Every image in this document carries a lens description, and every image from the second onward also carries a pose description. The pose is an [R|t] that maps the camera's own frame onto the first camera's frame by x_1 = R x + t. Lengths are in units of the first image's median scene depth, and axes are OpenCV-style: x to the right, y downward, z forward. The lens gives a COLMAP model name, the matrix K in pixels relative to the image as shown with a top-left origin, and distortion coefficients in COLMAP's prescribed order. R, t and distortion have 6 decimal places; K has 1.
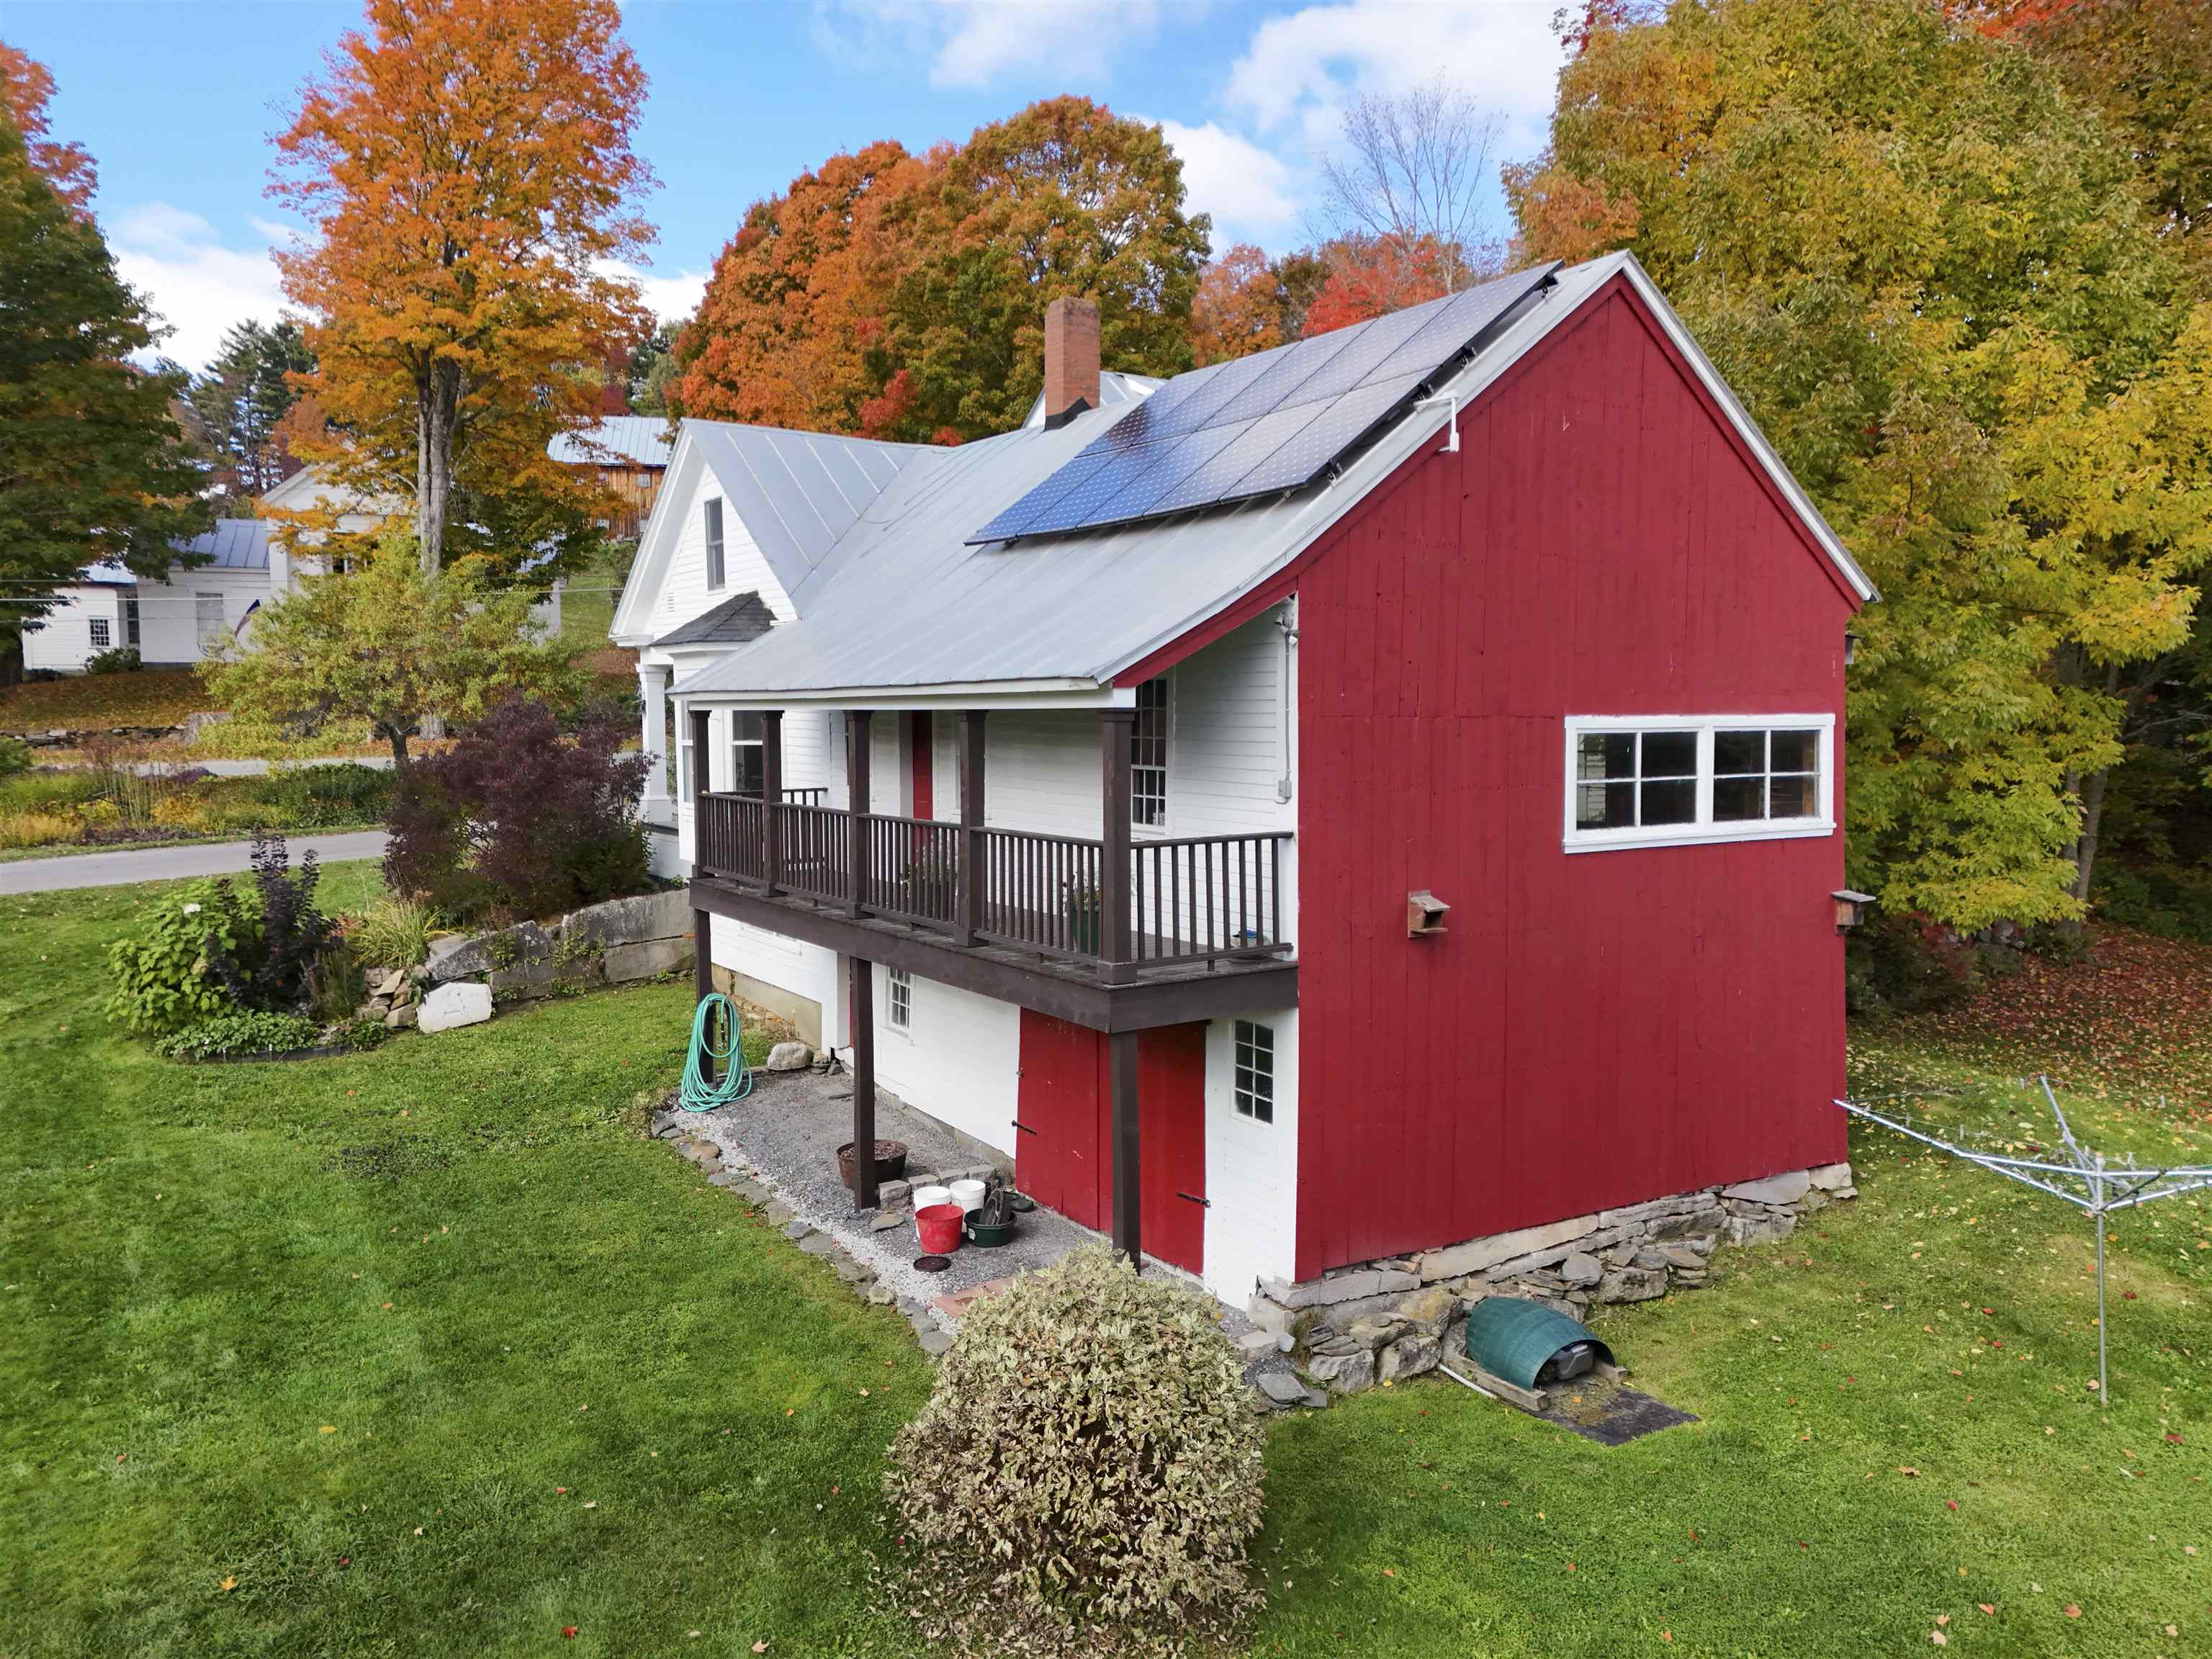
lens RADIAL K [[1643.4, 0, 1096.0], [0, 1643.4, 835.1], [0, 0, 1]] dist [0.059351, -0.034379]
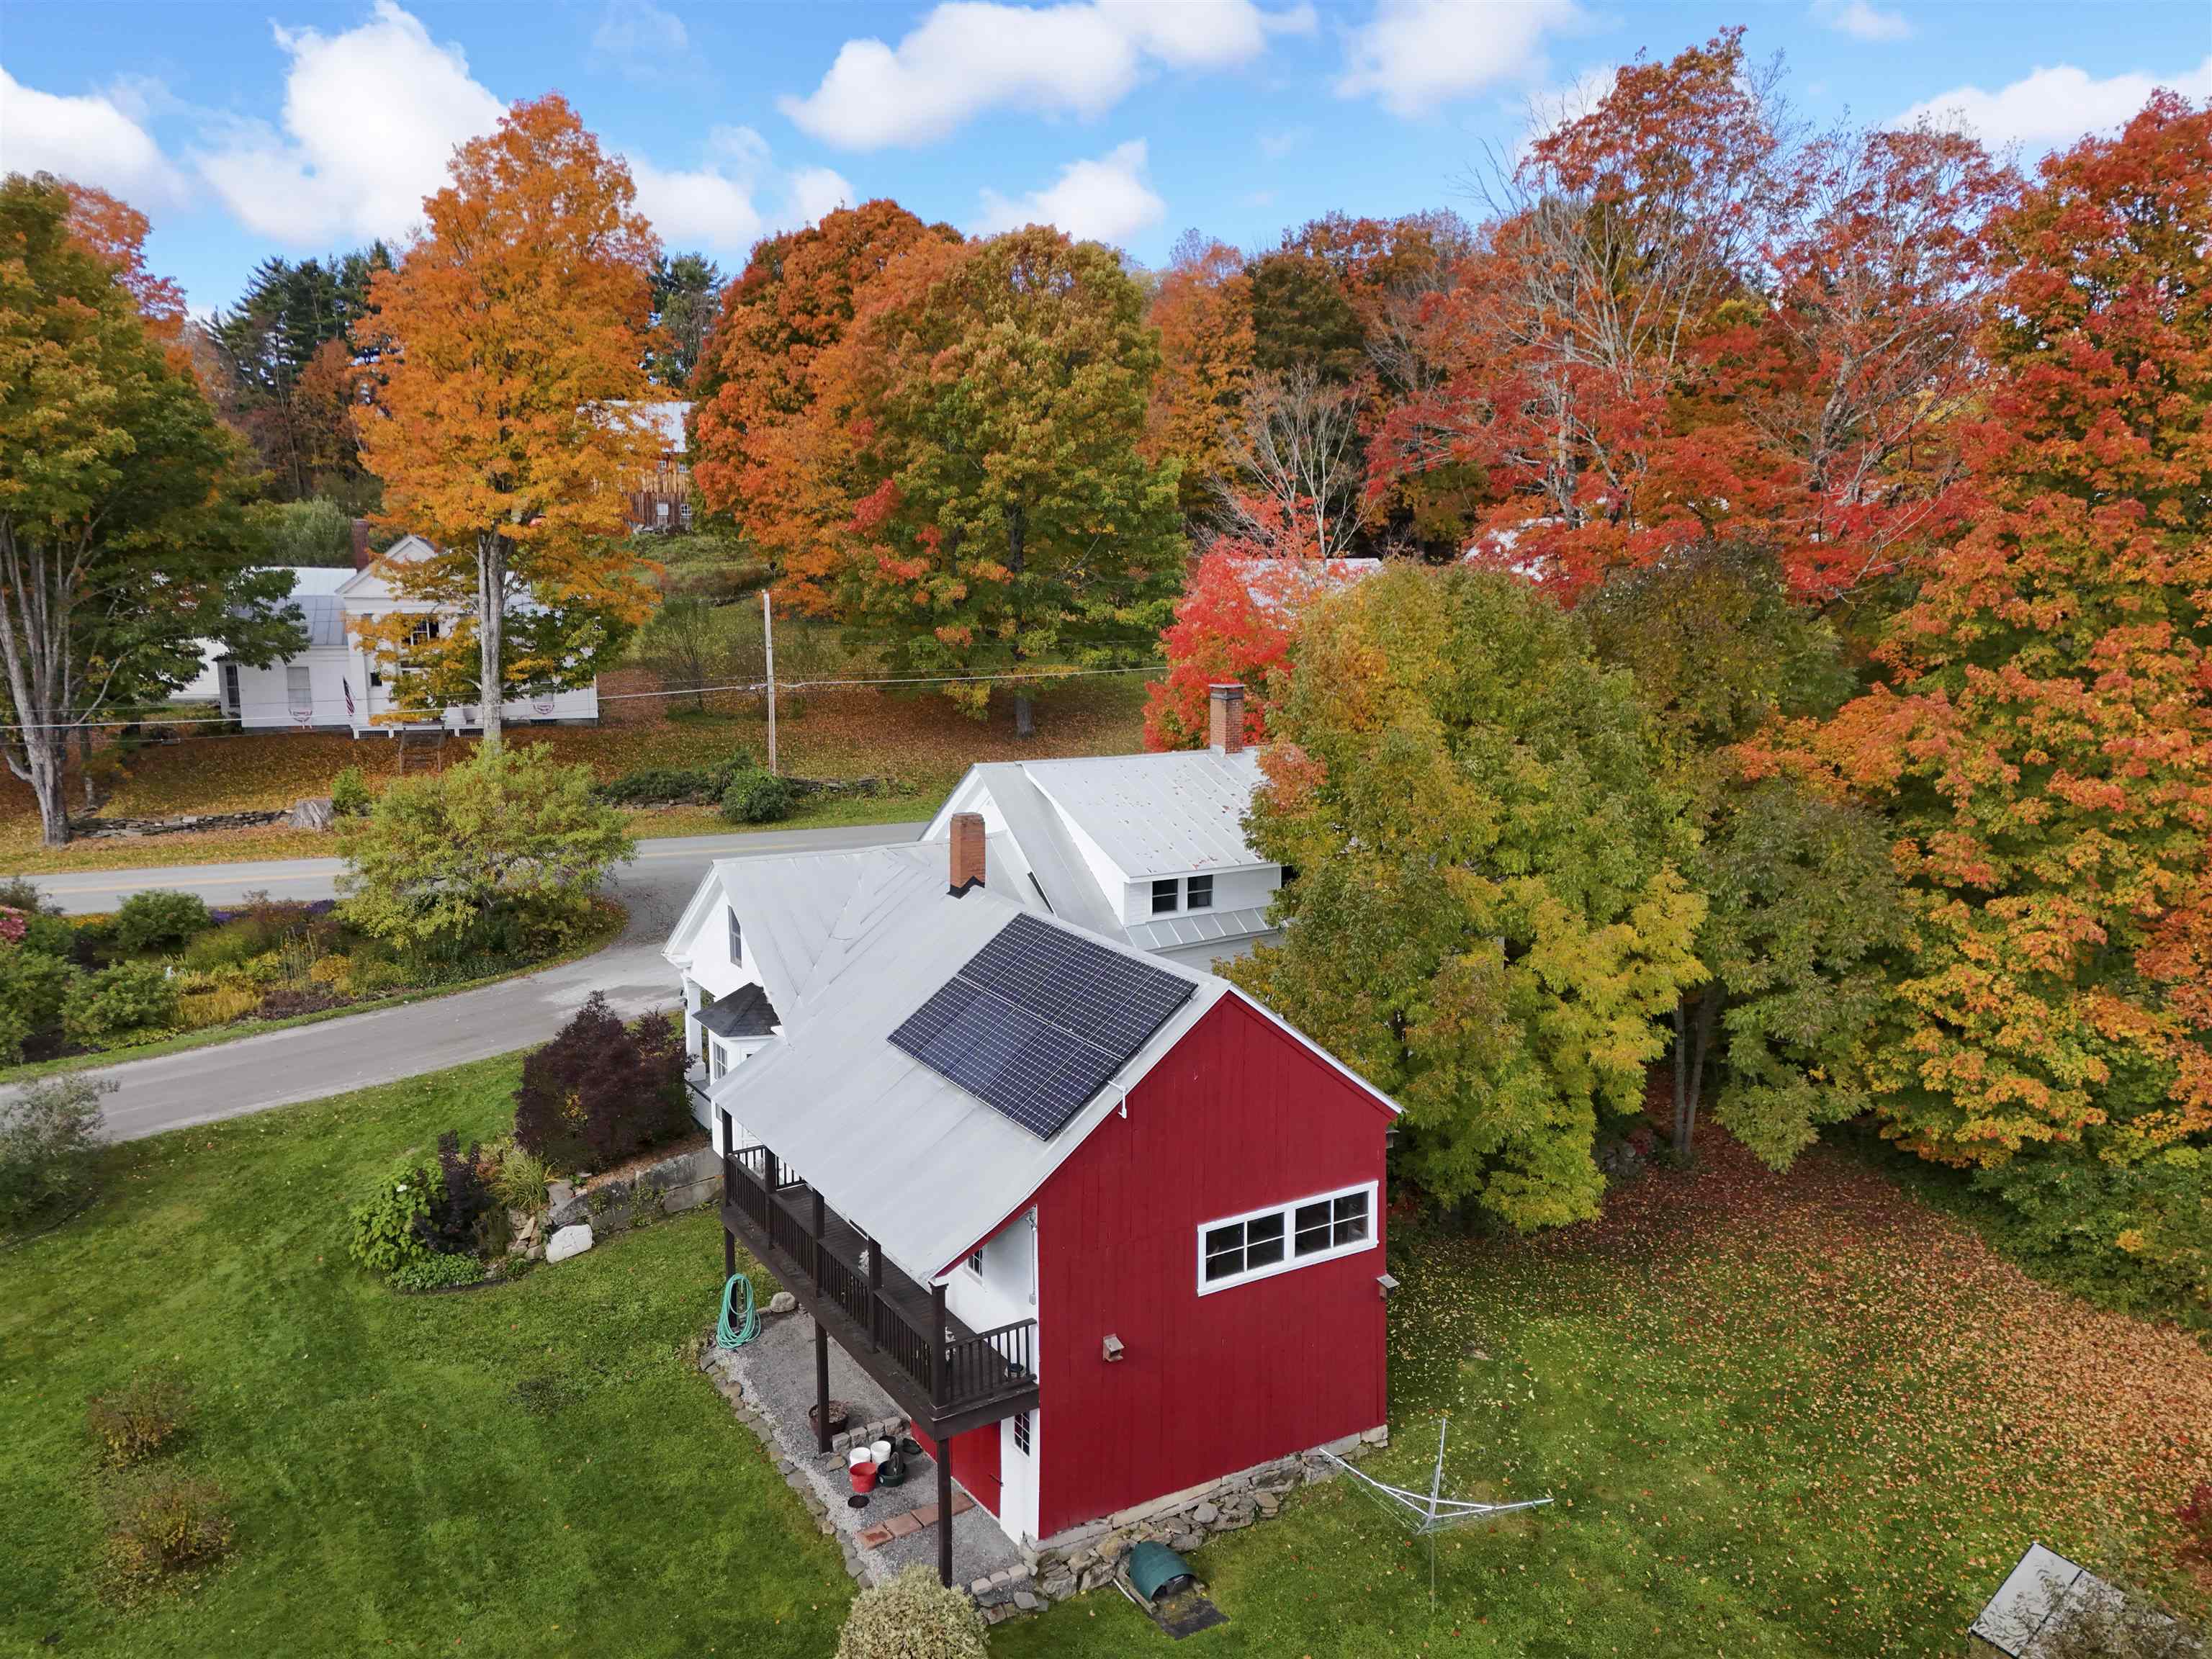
lens RADIAL K [[1643.4, 0, 1096.0], [0, 1643.4, 835.1], [0, 0, 1]] dist [0.059351, -0.034379]
pose [[0.999936, 0.006763, -0.009108, 0.166235], [-0.005903, 0.995800, 0.091370, -0.609324], [0.009688, -0.091310, 0.995775, -0.720504]]
